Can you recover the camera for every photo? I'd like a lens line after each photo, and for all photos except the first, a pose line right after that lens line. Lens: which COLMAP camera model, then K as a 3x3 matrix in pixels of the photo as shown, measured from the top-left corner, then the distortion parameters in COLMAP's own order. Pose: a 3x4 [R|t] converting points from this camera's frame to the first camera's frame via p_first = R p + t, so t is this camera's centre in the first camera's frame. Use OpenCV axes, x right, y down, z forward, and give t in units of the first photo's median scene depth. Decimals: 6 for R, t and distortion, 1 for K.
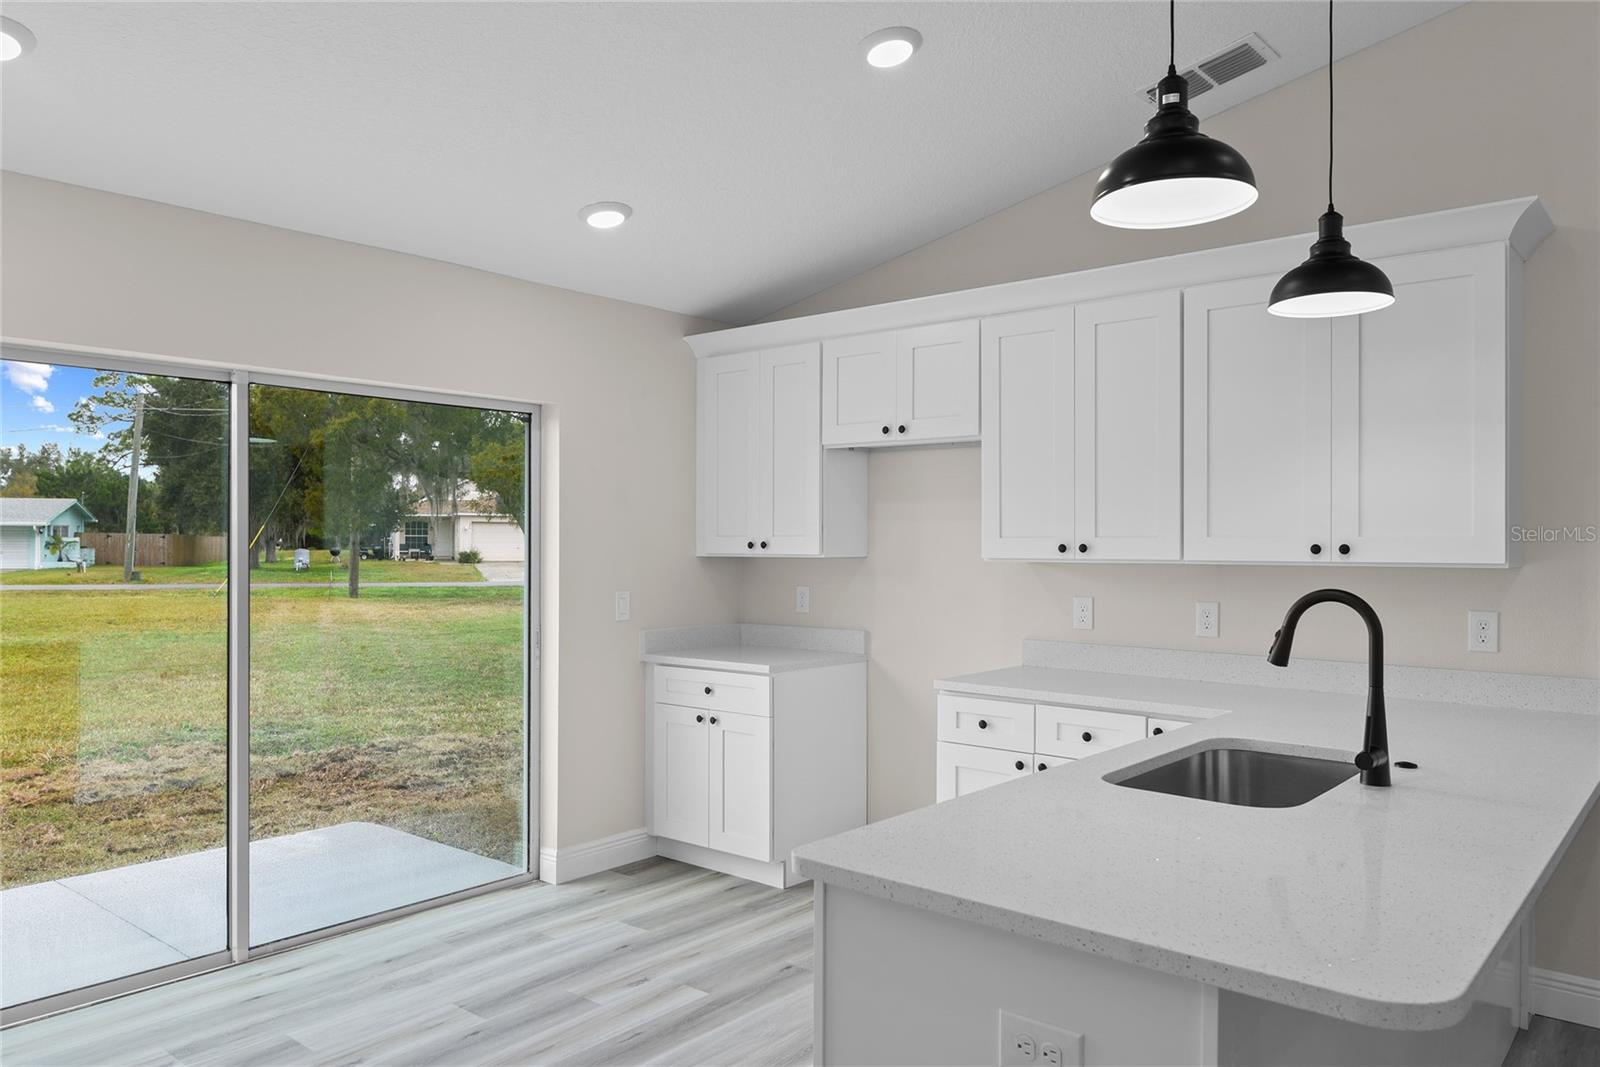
lens RADIAL K [[1128.7, 0, 801.4], [0, 1128.7, 541.1], [0, 0, 1]] dist [0.000039, -0.011853]
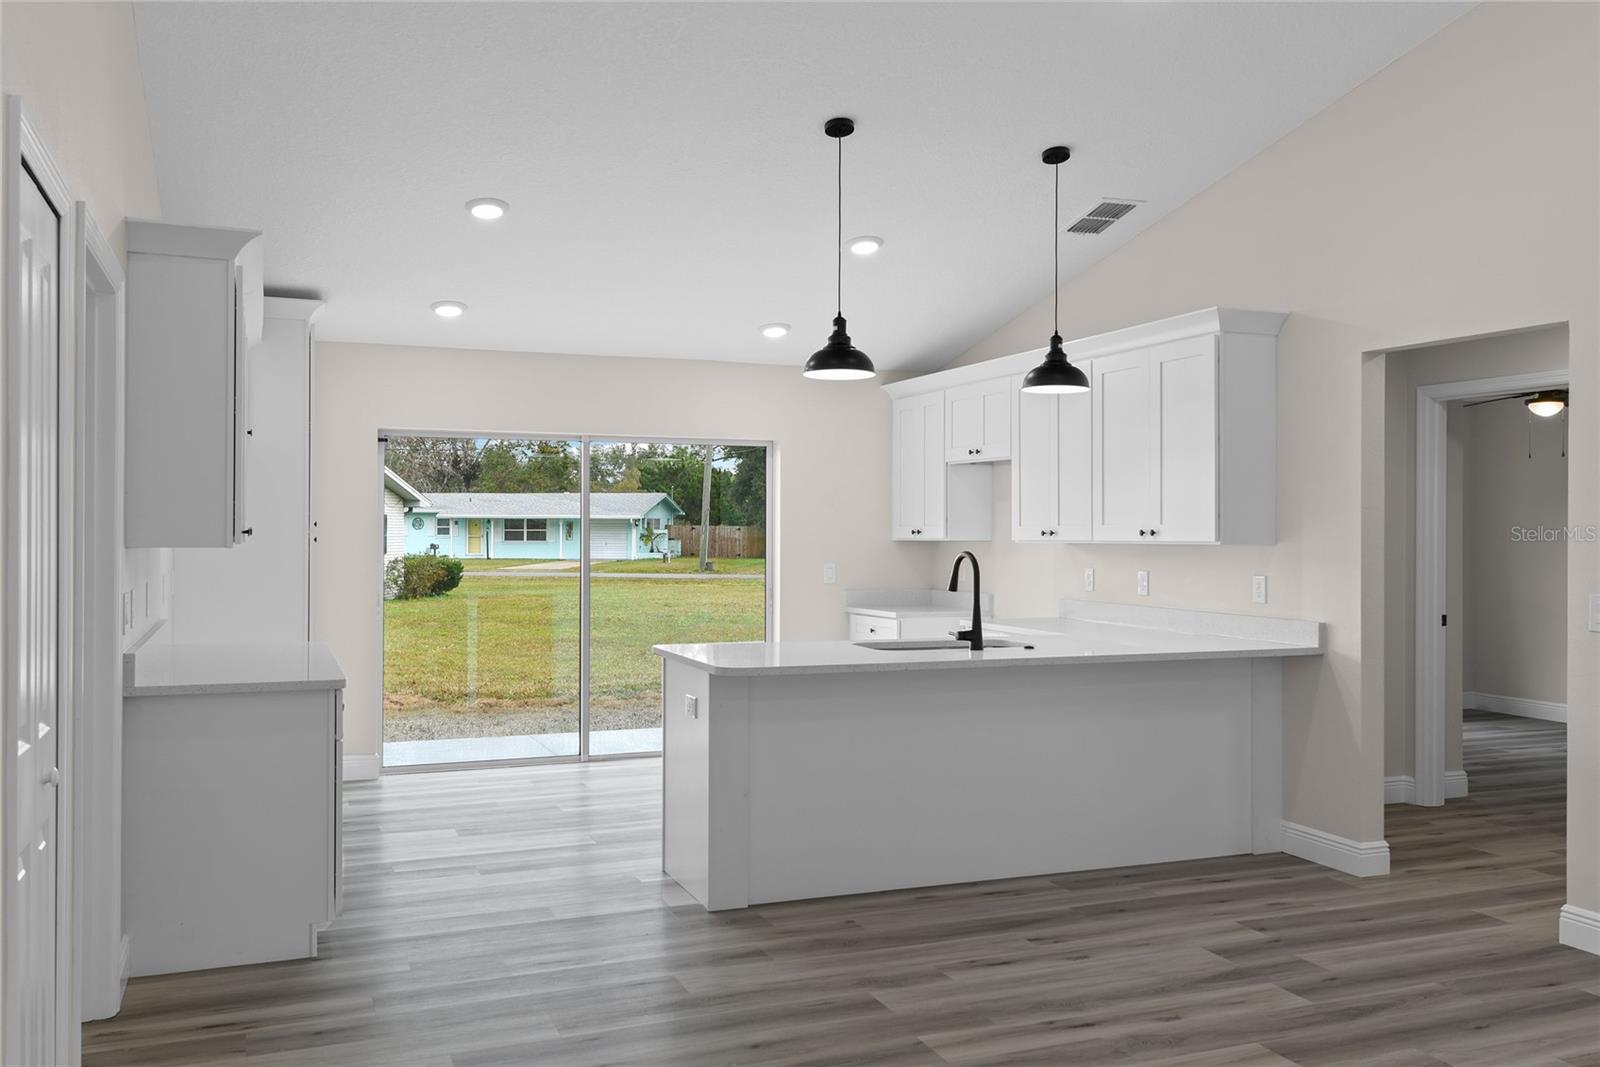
lens RADIAL K [[1348.0, 0, 807.6], [0, 1348.0, 528.7], [0, 0, 1]] dist [0.019141, -0.005210]
pose [[0.885154, -0.003389, -0.465285, 0.665389], [0.002009, 0.999992, -0.003463, 0.005080], [0.465293, 0.002130, 0.885154, -0.603990]]
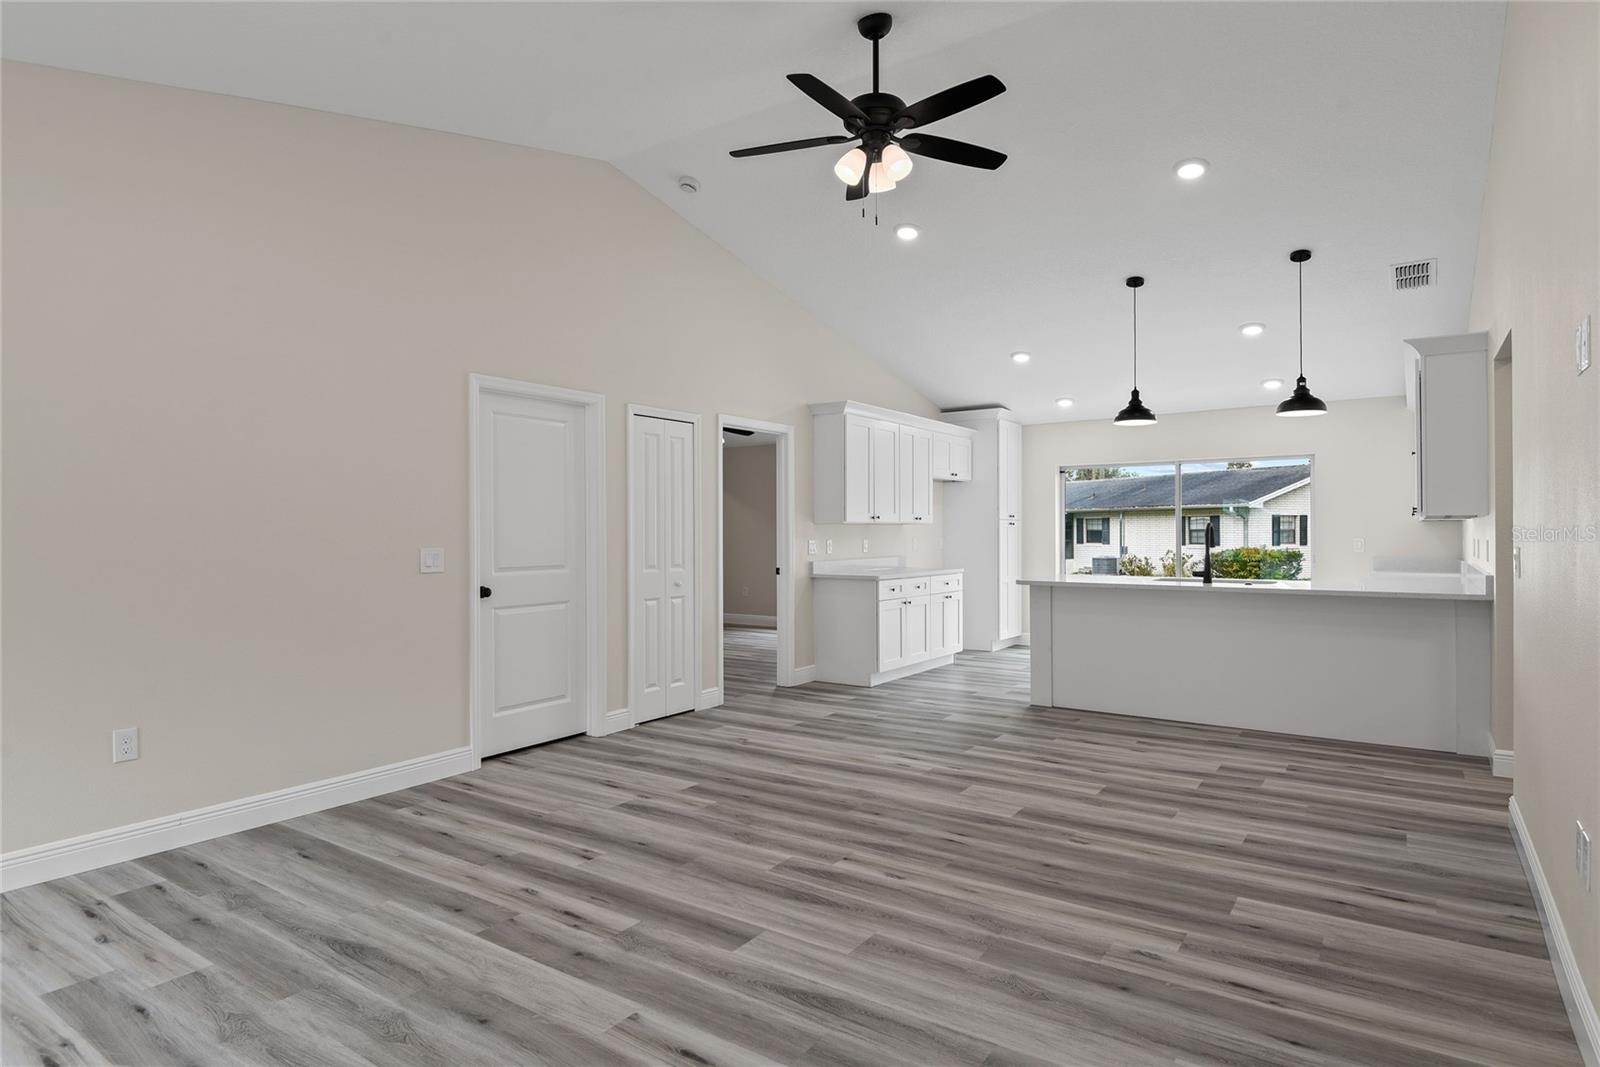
lens RADIAL K [[885.1, 0, 790.9], [0, 885.1, 535.1], [0, 0, 1]] dist [0.007815, -0.010799]
pose [[0.080954, -0.002373, -0.996715, 1.446540], [0.004965, 0.999986, -0.001978, 0.038019], [0.996705, -0.004788, 0.080965, -0.187342]]
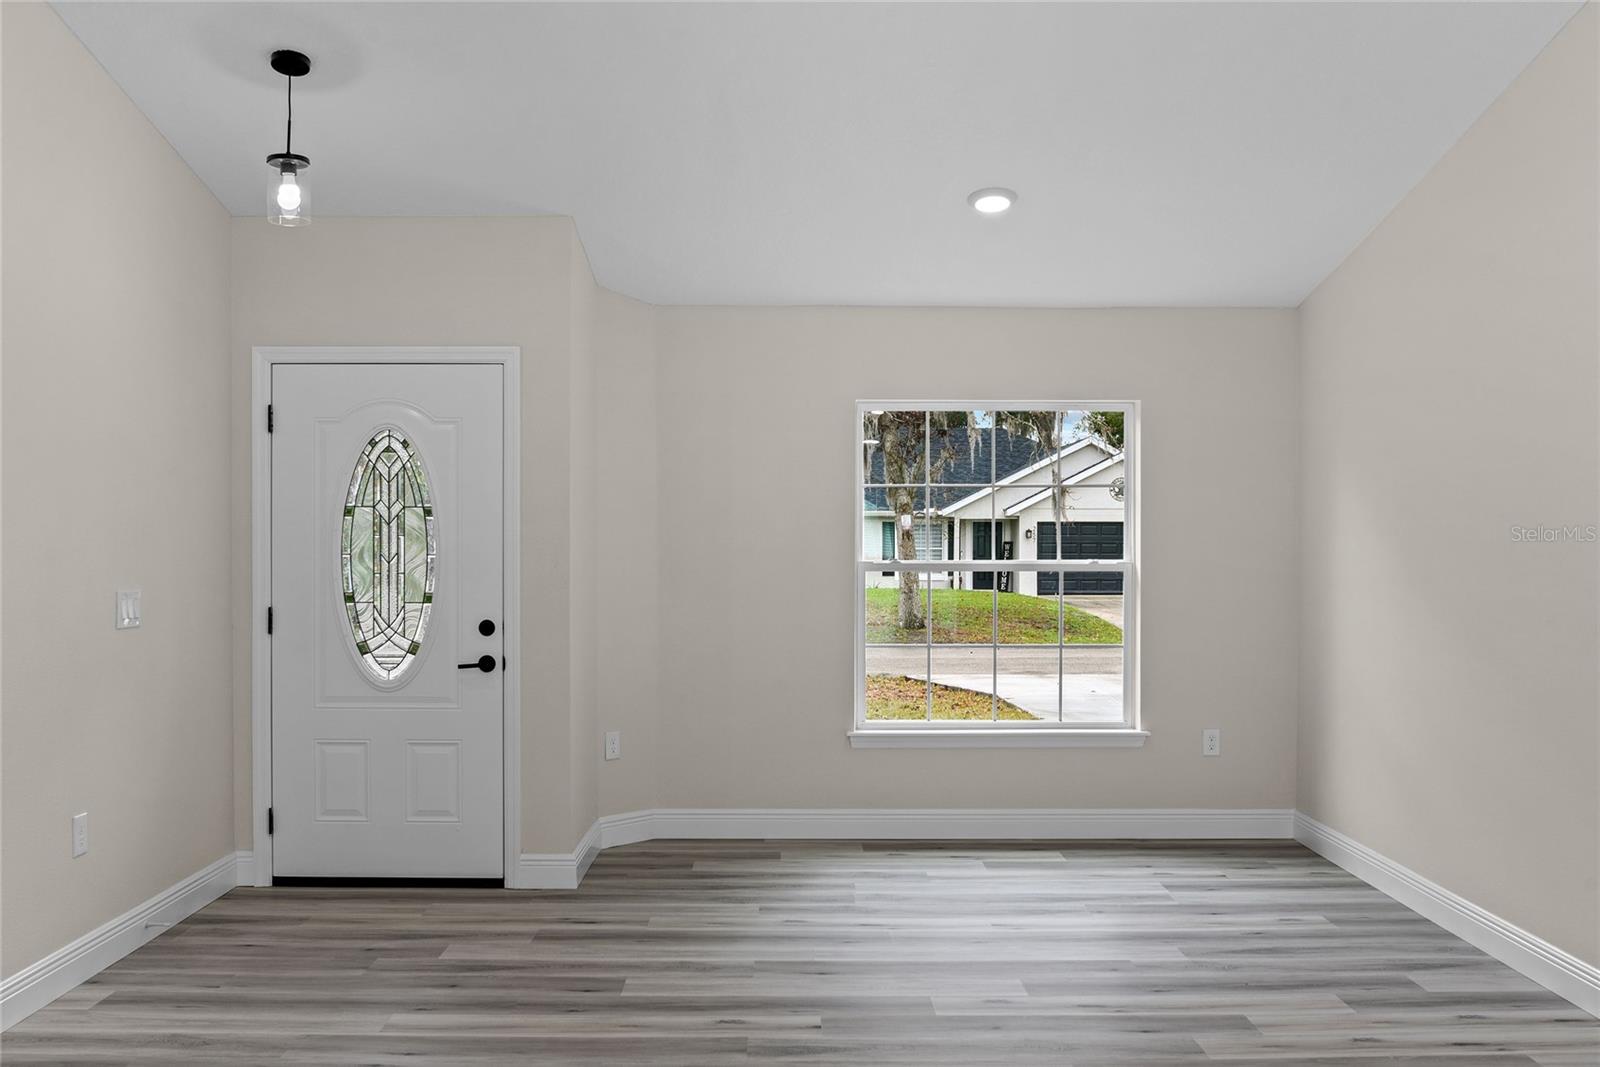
lens RADIAL K [[1439.9, 0, 815.4], [0, 1439.9, 541.3], [0, 0, 1]] dist [-0.034133, -0.001521]
pose [[-0.644670, -0.007366, 0.764426, 0.365553], [-0.005480, 0.999972, 0.005014, 0.012782], [-0.764442, -0.000956, -0.644692, 0.188701]]
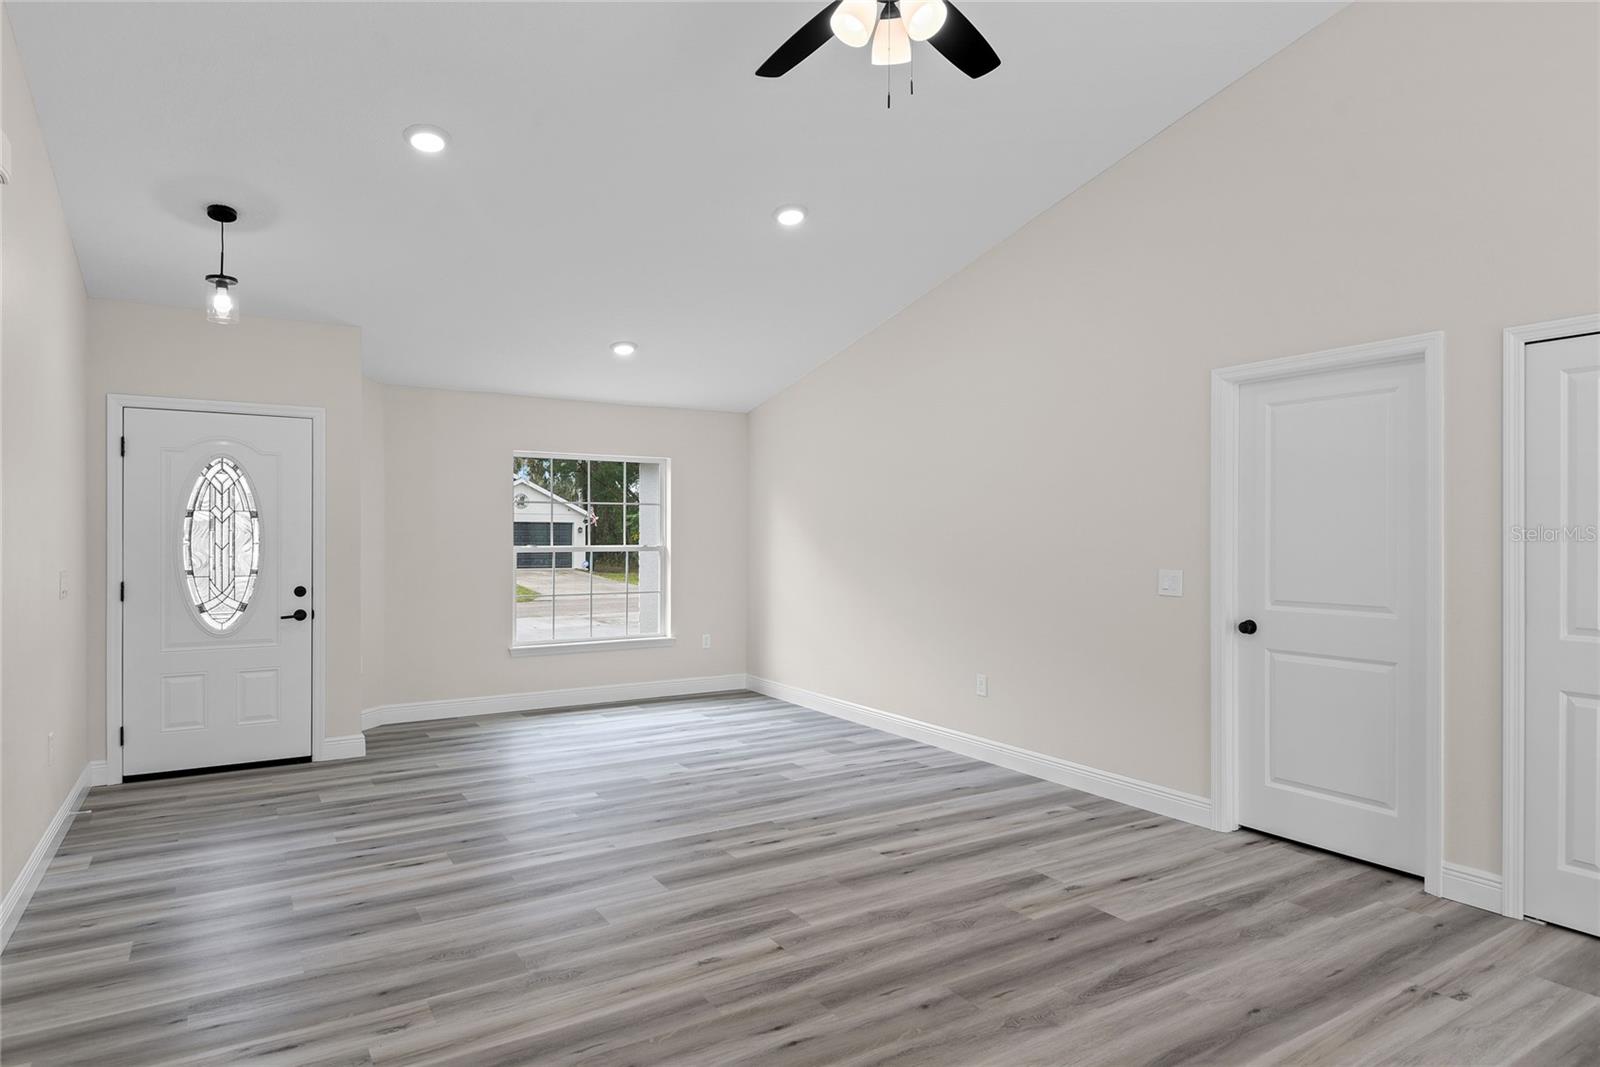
lens RADIAL K [[911.0, 0, 801.8], [0, 911.0, 528.0], [0, 0, 1]] dist [0.016279, -0.007355]
pose [[-0.948570, -0.005788, 0.316514, 0.489159], [-0.007971, 0.999953, -0.005605, 0.013370], [-0.316466, -0.007840, -0.948571, 0.531585]]
